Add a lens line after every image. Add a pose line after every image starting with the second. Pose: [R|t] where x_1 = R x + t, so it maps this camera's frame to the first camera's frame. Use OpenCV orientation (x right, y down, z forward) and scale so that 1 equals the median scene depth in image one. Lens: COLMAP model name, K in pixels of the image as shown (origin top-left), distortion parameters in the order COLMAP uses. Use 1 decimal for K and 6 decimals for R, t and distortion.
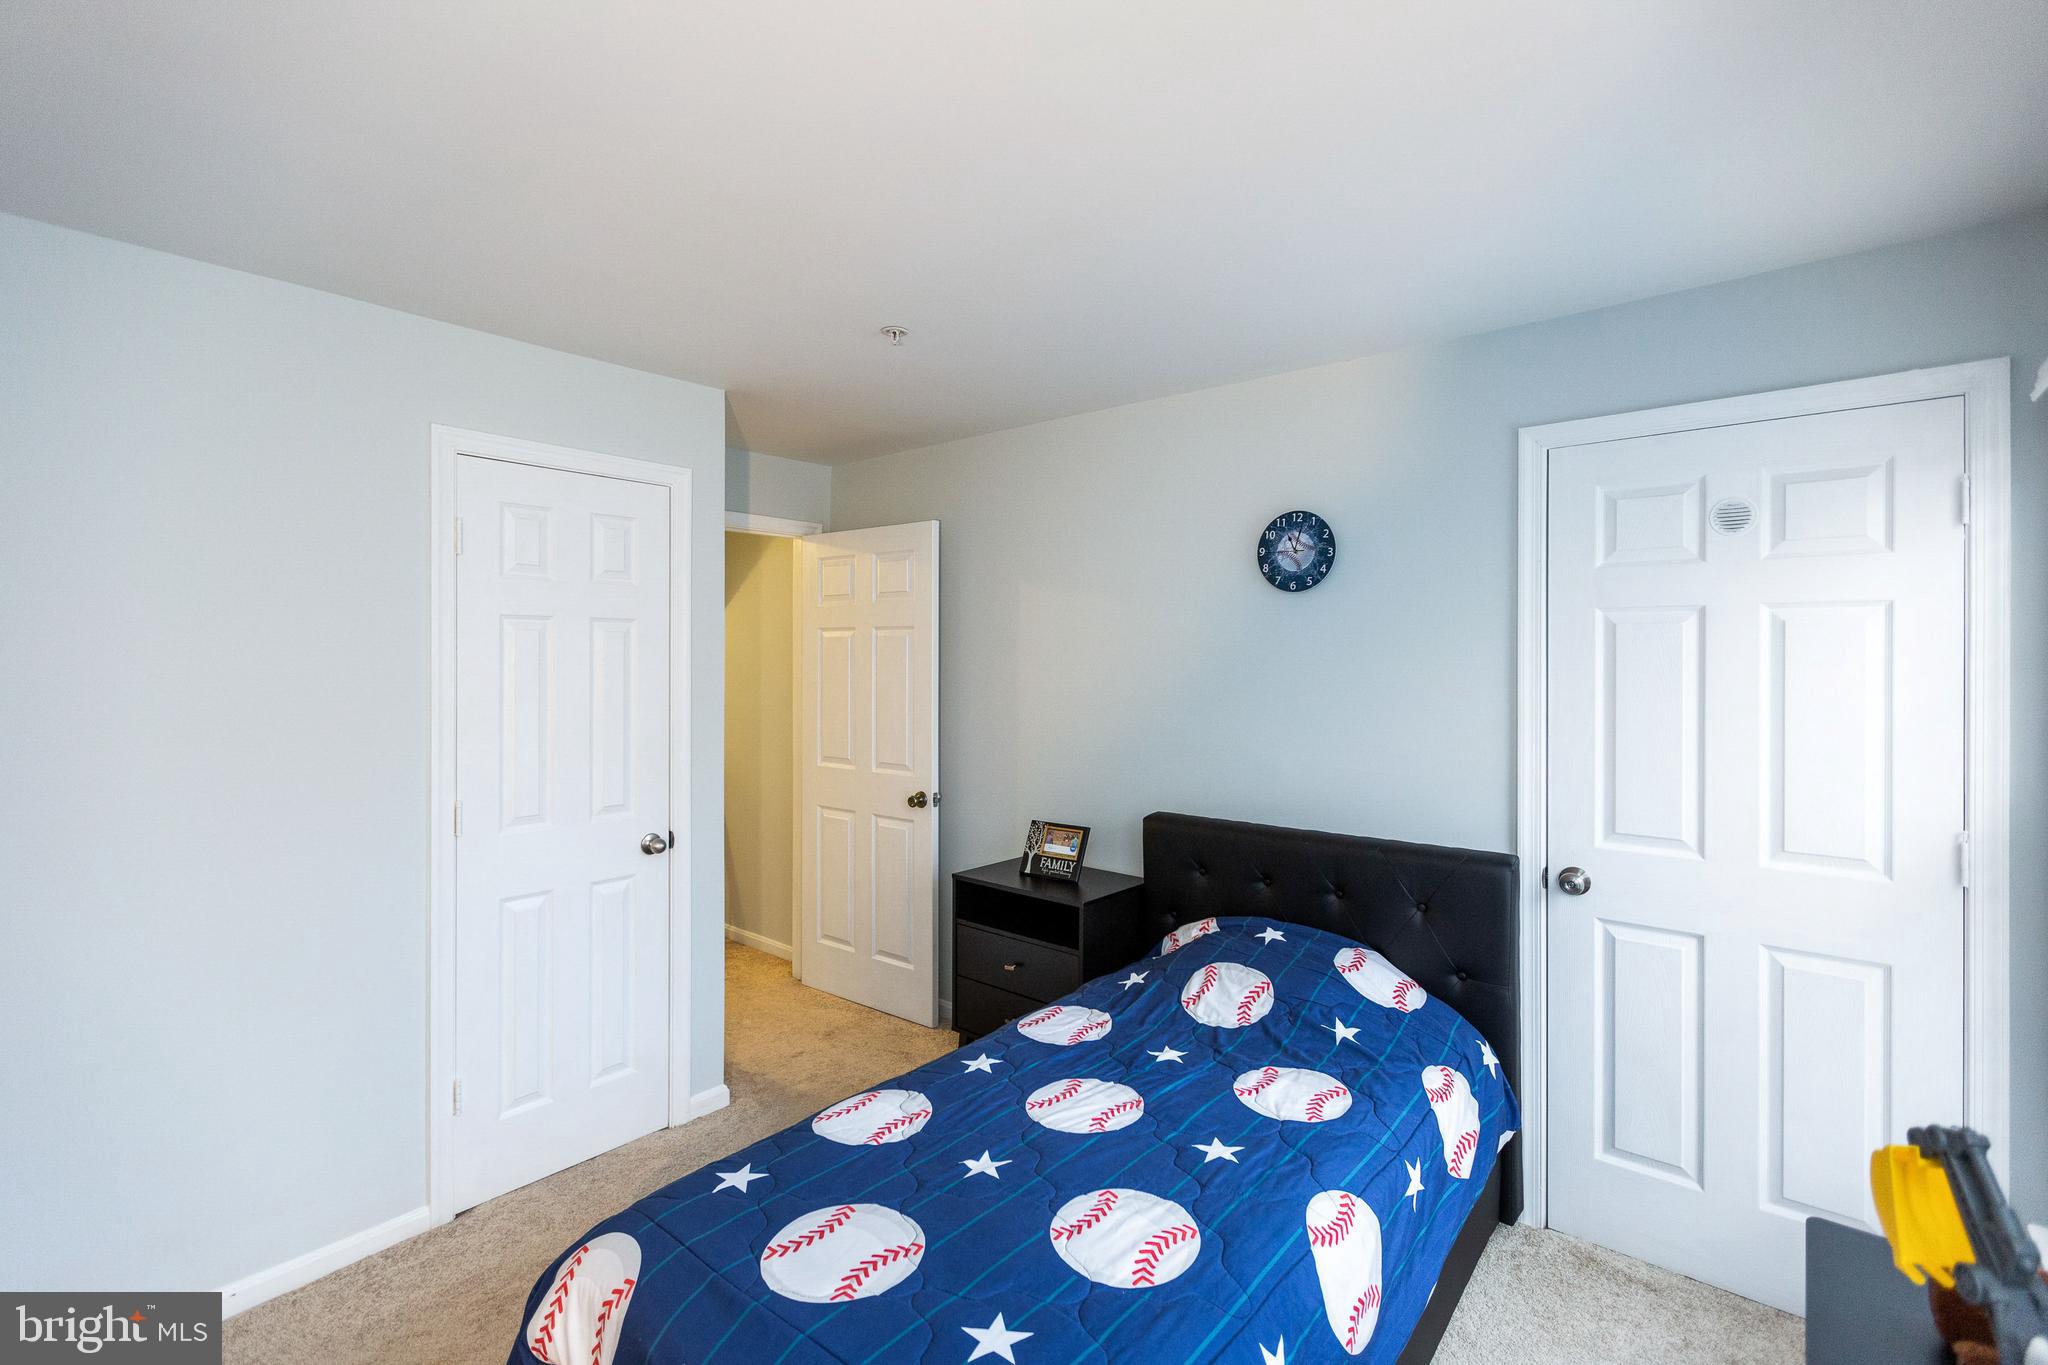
lens RADIAL K [[920.9, 0, 1020.9], [0, 920.9, 659.0], [0, 0, 1]] dist [-0.000629, -0.000307]
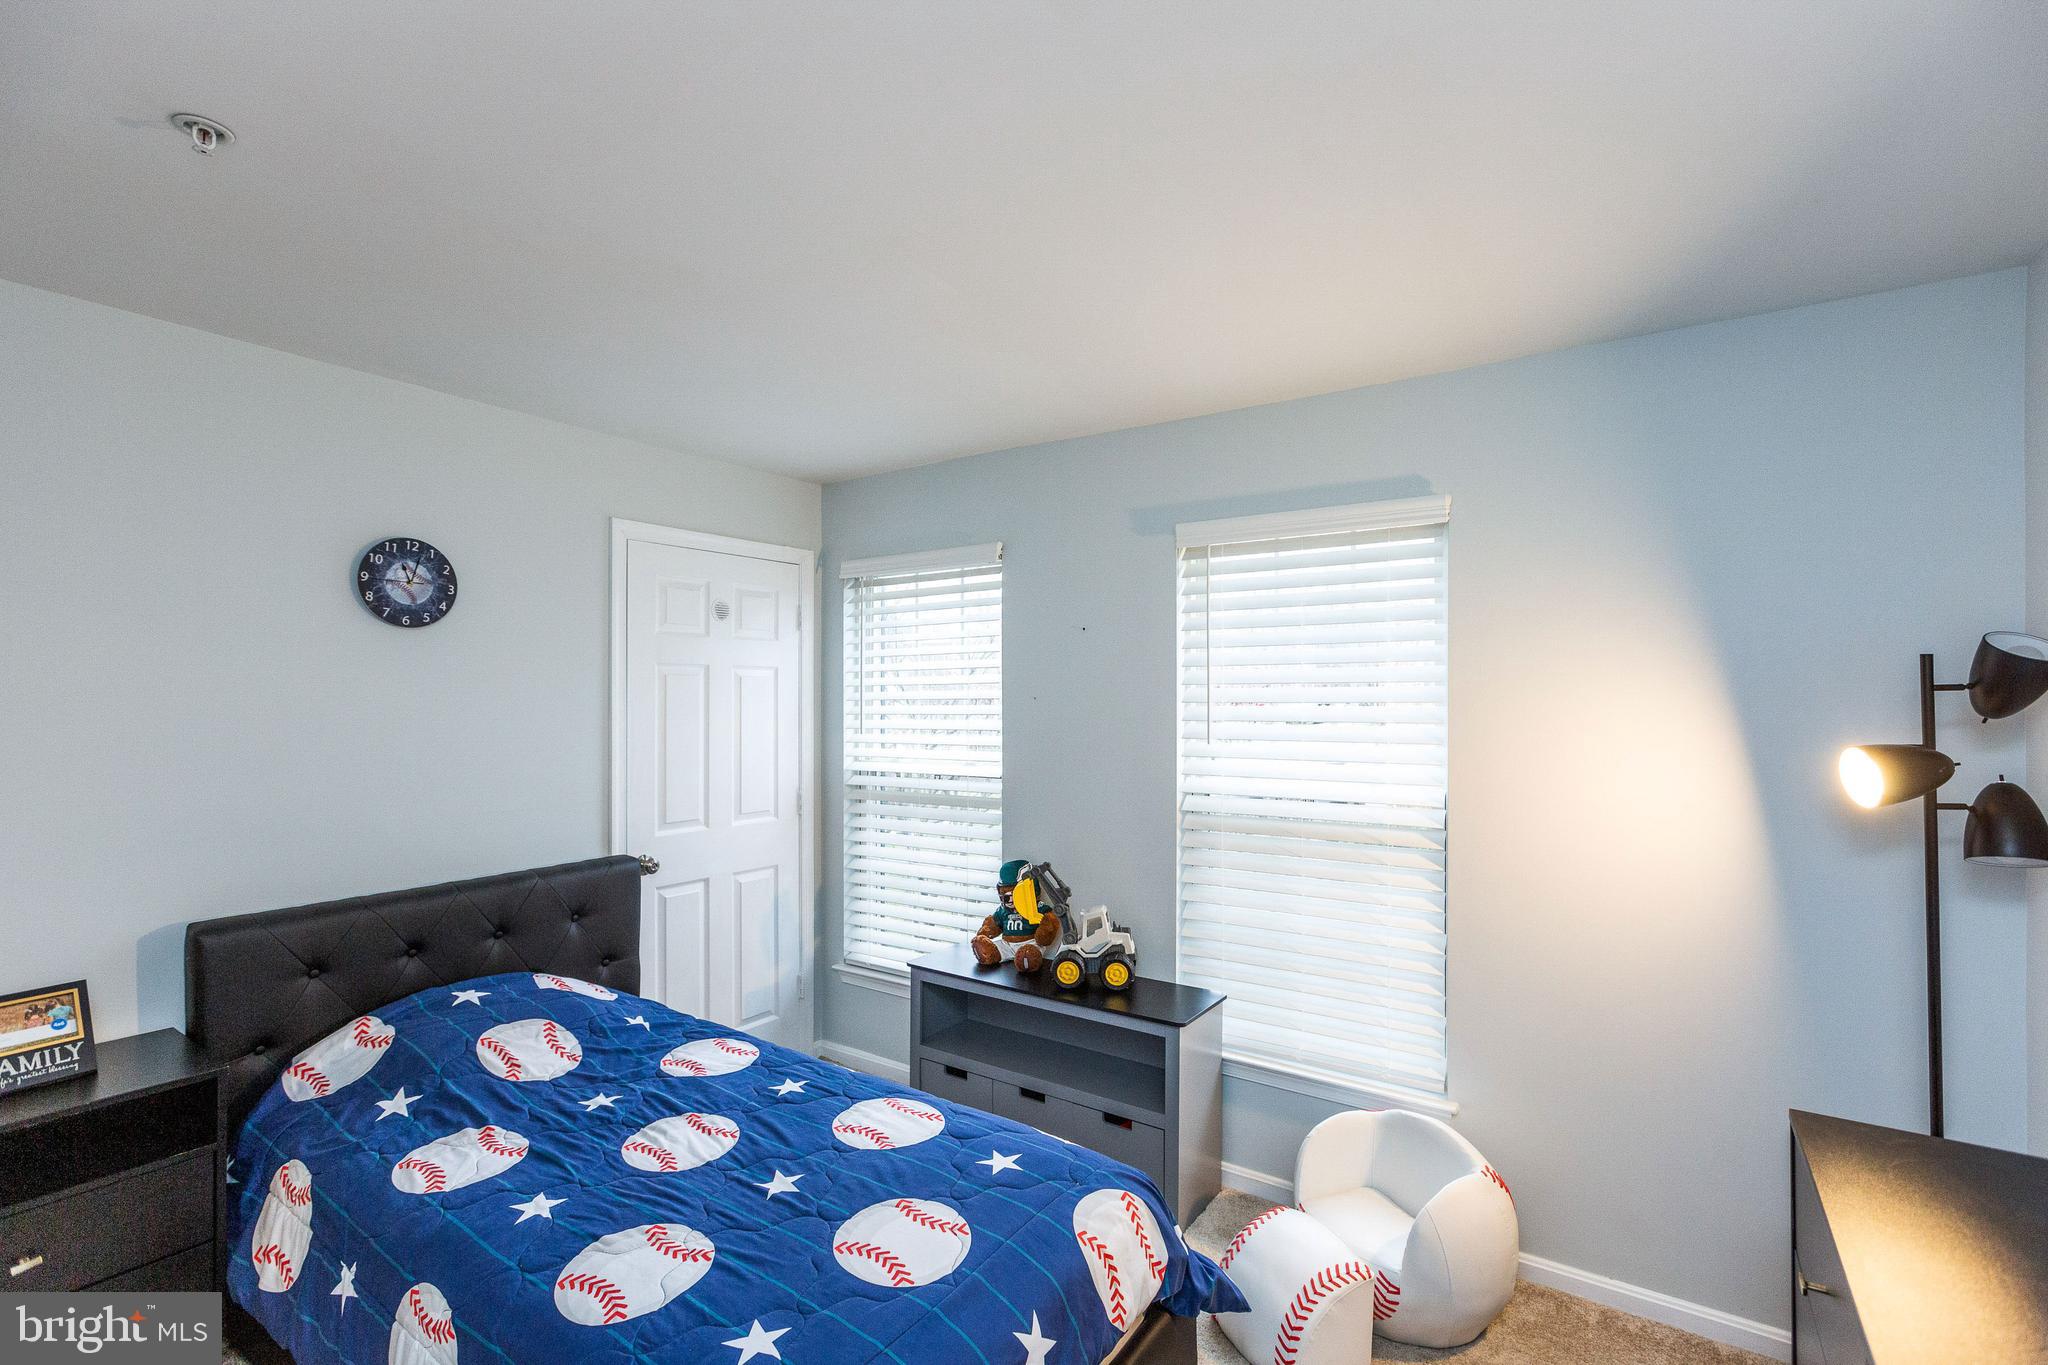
lens RADIAL K [[919.5, 0, 1024.0], [0, 919.5, 682.5], [0, 0, 1]] dist [0.001399, 0.000267]
pose [[-0.112959, 0.013228, 0.993512, -0.682787], [0.002422, 0.999912, -0.013038, -0.005514], [-0.993597, 0.000934, -0.112981, 0.510920]]
